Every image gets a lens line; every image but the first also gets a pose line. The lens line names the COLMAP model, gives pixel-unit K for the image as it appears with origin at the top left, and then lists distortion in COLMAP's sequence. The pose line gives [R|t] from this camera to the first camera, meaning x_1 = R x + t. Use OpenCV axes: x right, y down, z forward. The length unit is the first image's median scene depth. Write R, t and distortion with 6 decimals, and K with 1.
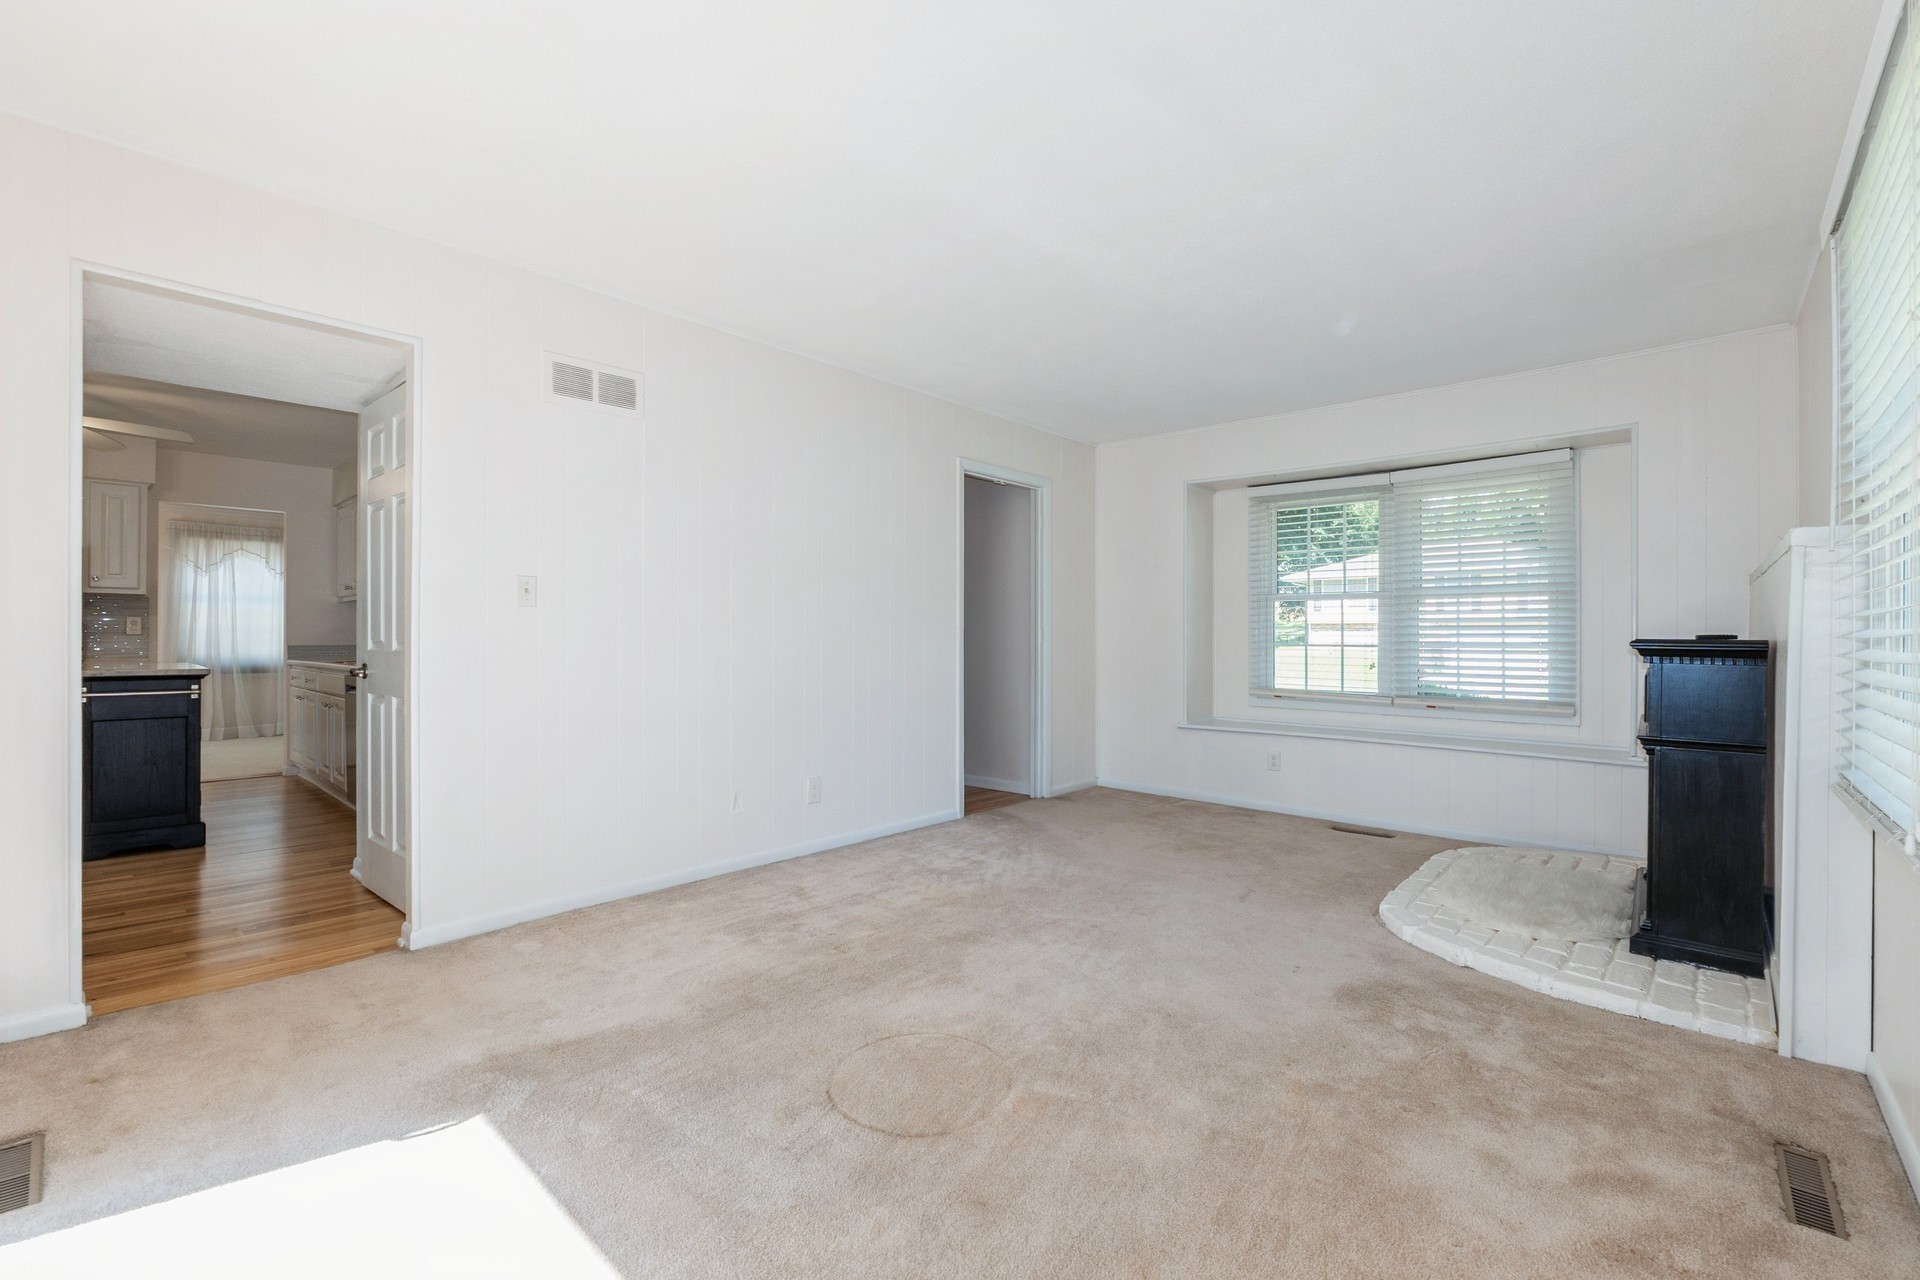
lens RADIAL K [[810.5, 0, 965.7], [0, 810.5, 635.8], [0, 0, 1]] dist [-0.015120, -0.000424]
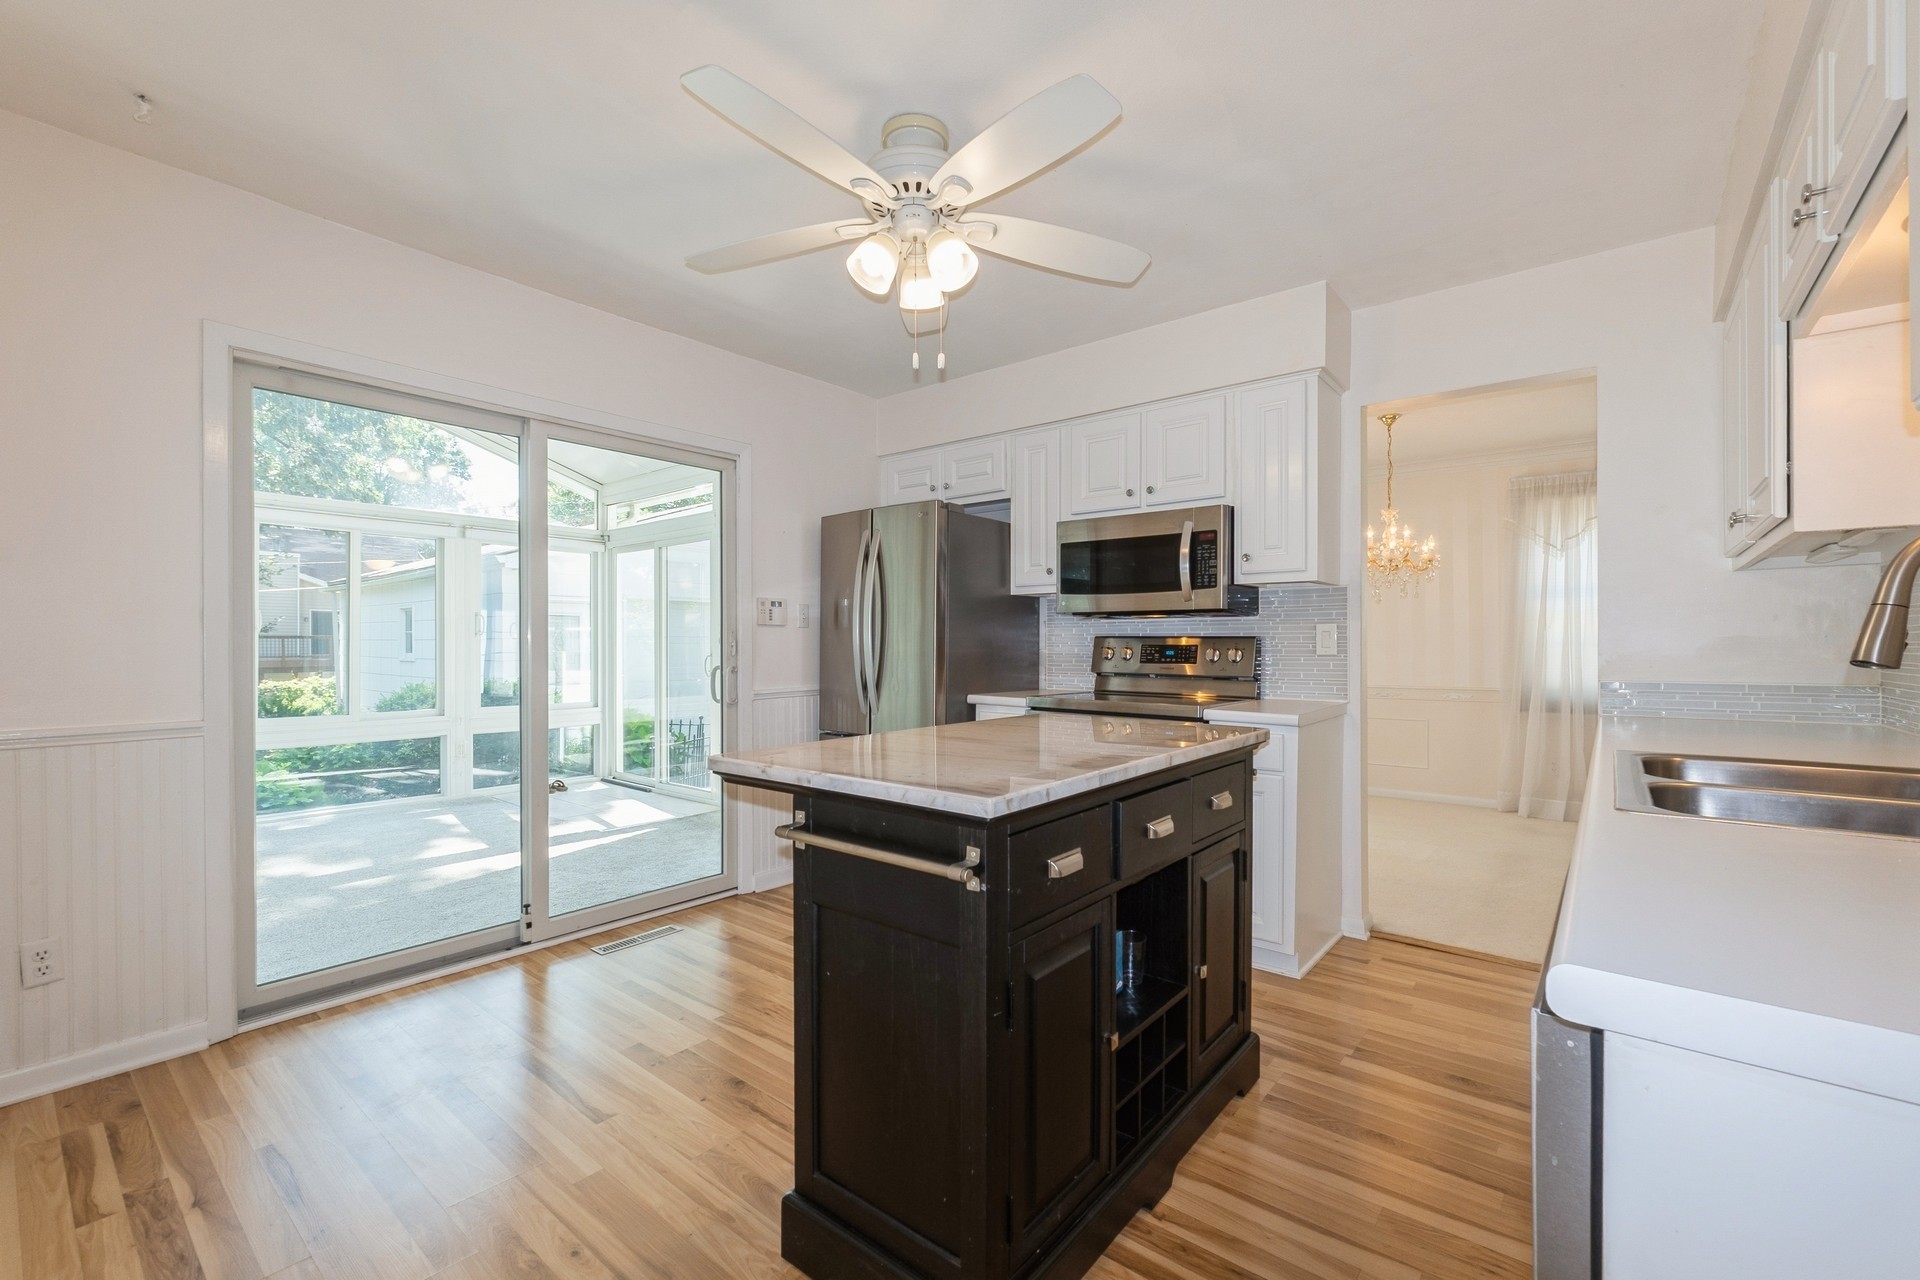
lens RADIAL K [[810.5, 0, 965.7], [0, 810.5, 635.8], [0, 0, 1]] dist [-0.015120, -0.000424]
pose [[0.050719, -0.008783, -0.998674, -0.342537], [0.004308, 0.999954, -0.008575, -0.009124], [0.998704, -0.003868, 0.050755, 0.499155]]
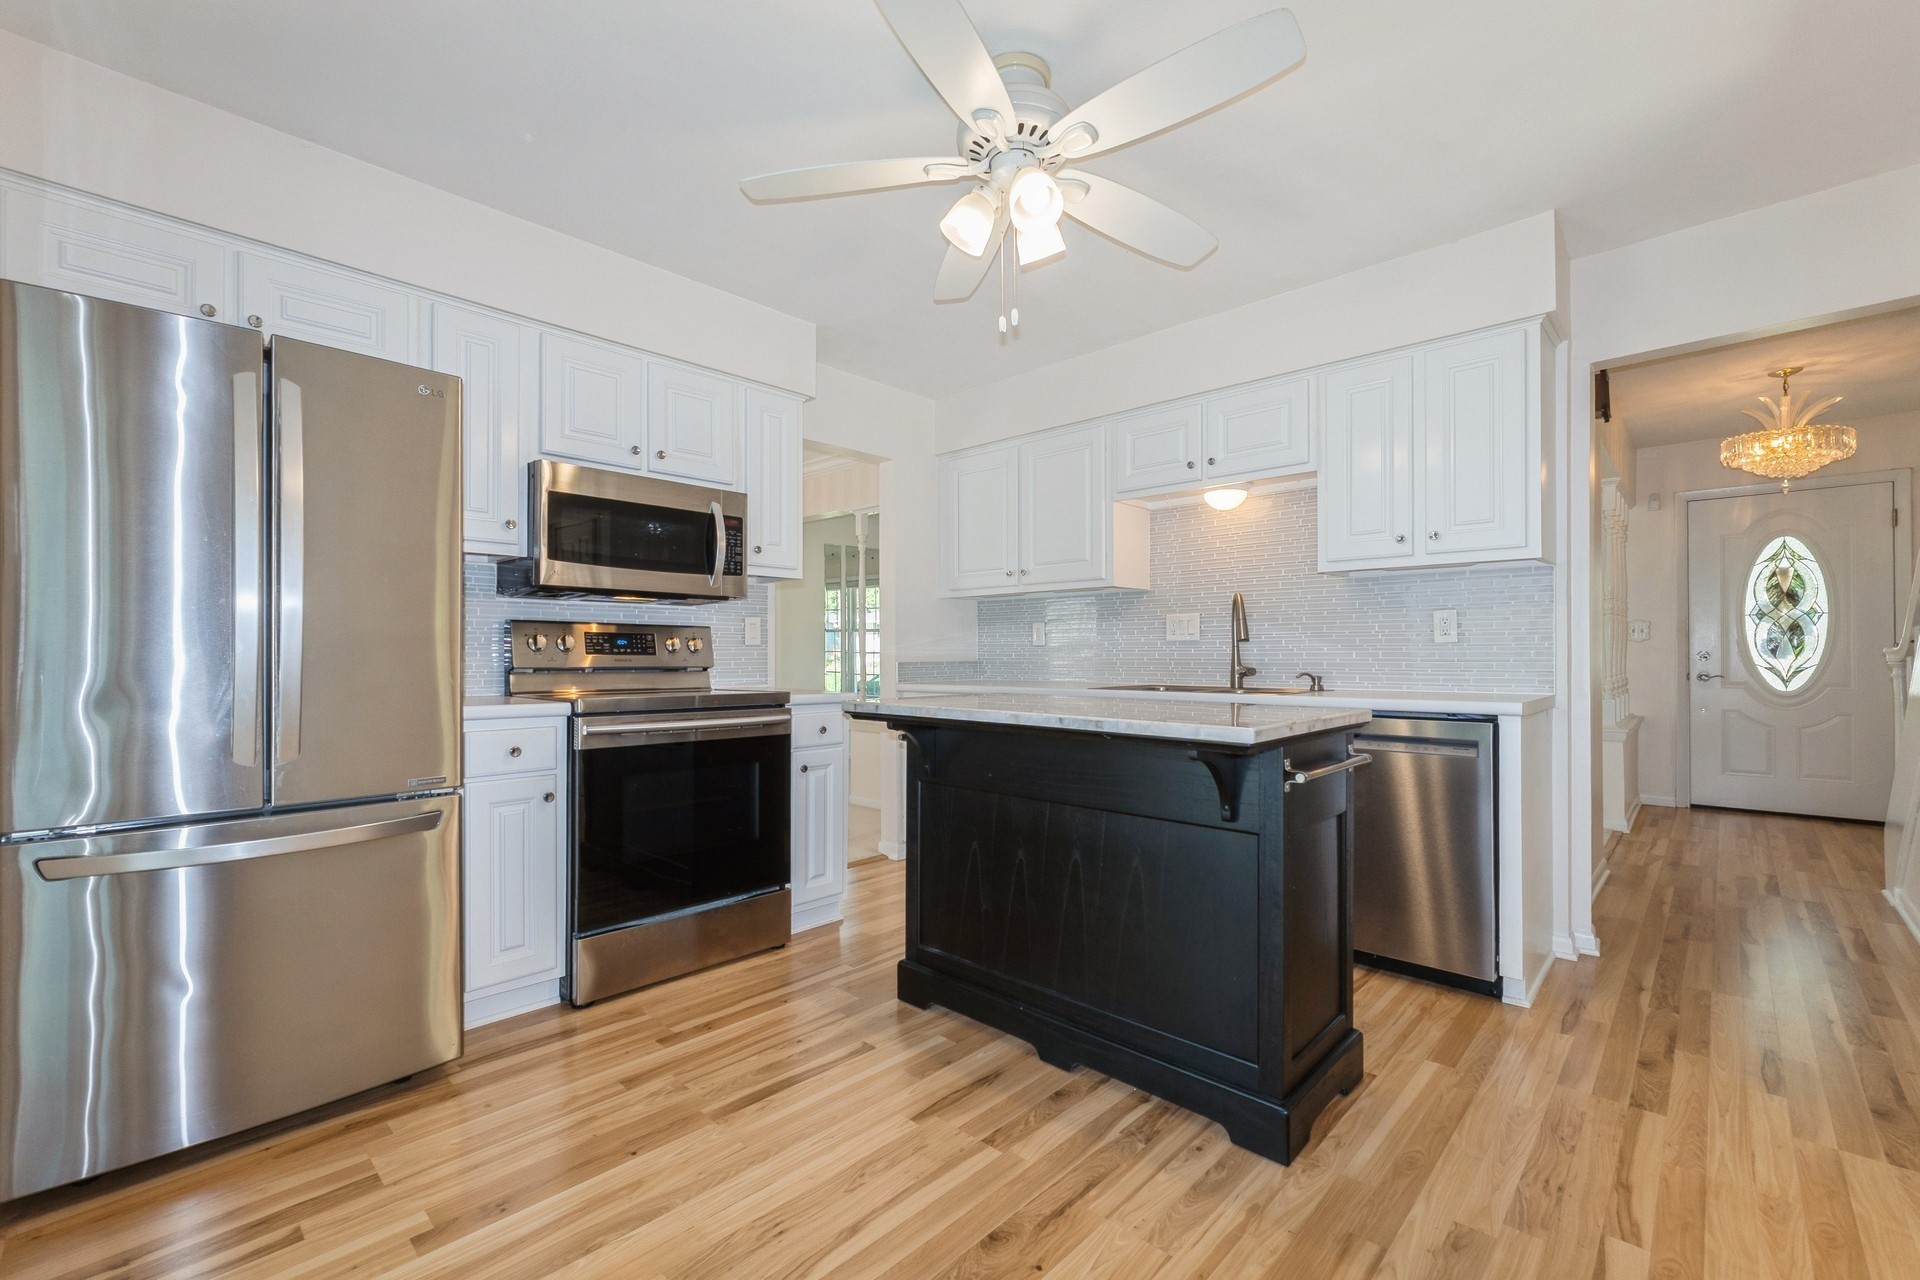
lens RADIAL K [[809.2, 0, 960.0], [0, 809.2, 640.0], [0, 0, 1]] dist [-0.004048, -0.000345]
pose [[0.999722, -0.000318, -0.023581, -0.605230], [0.000026, 0.999924, -0.012363, 0.000321], [0.023583, 0.012359, 0.999645, 0.260192]]
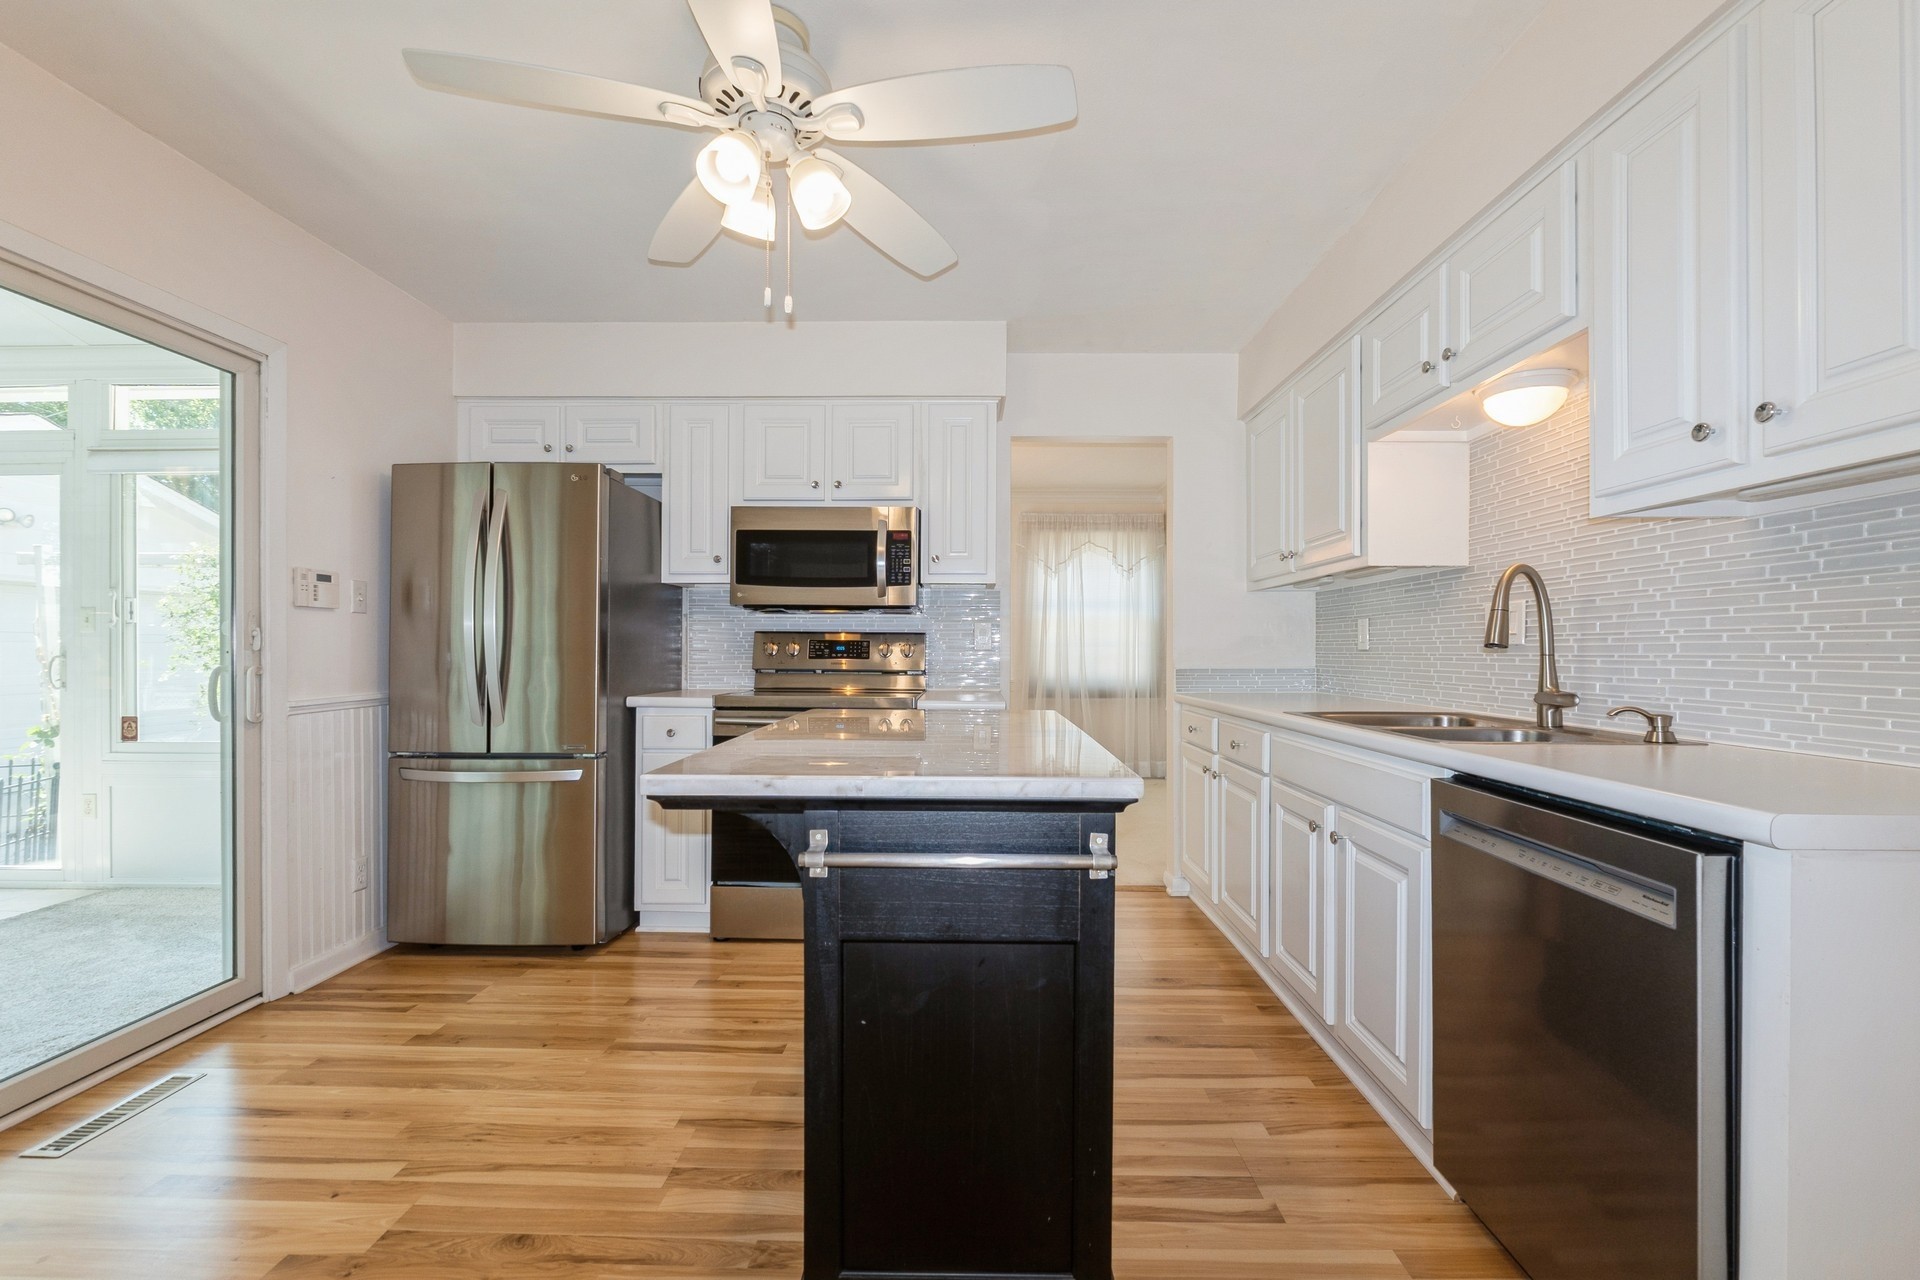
lens RADIAL K [[796.0, 0, 969.5], [0, 796.0, 642.3], [0, 0, 1]] dist [-0.014842, -0.000211]
pose [[0.662087, -0.003586, -0.749418, -0.401444], [-0.000769, 0.999985, -0.005463, -0.004194], [0.749427, 0.004193, 0.662074, 0.397625]]
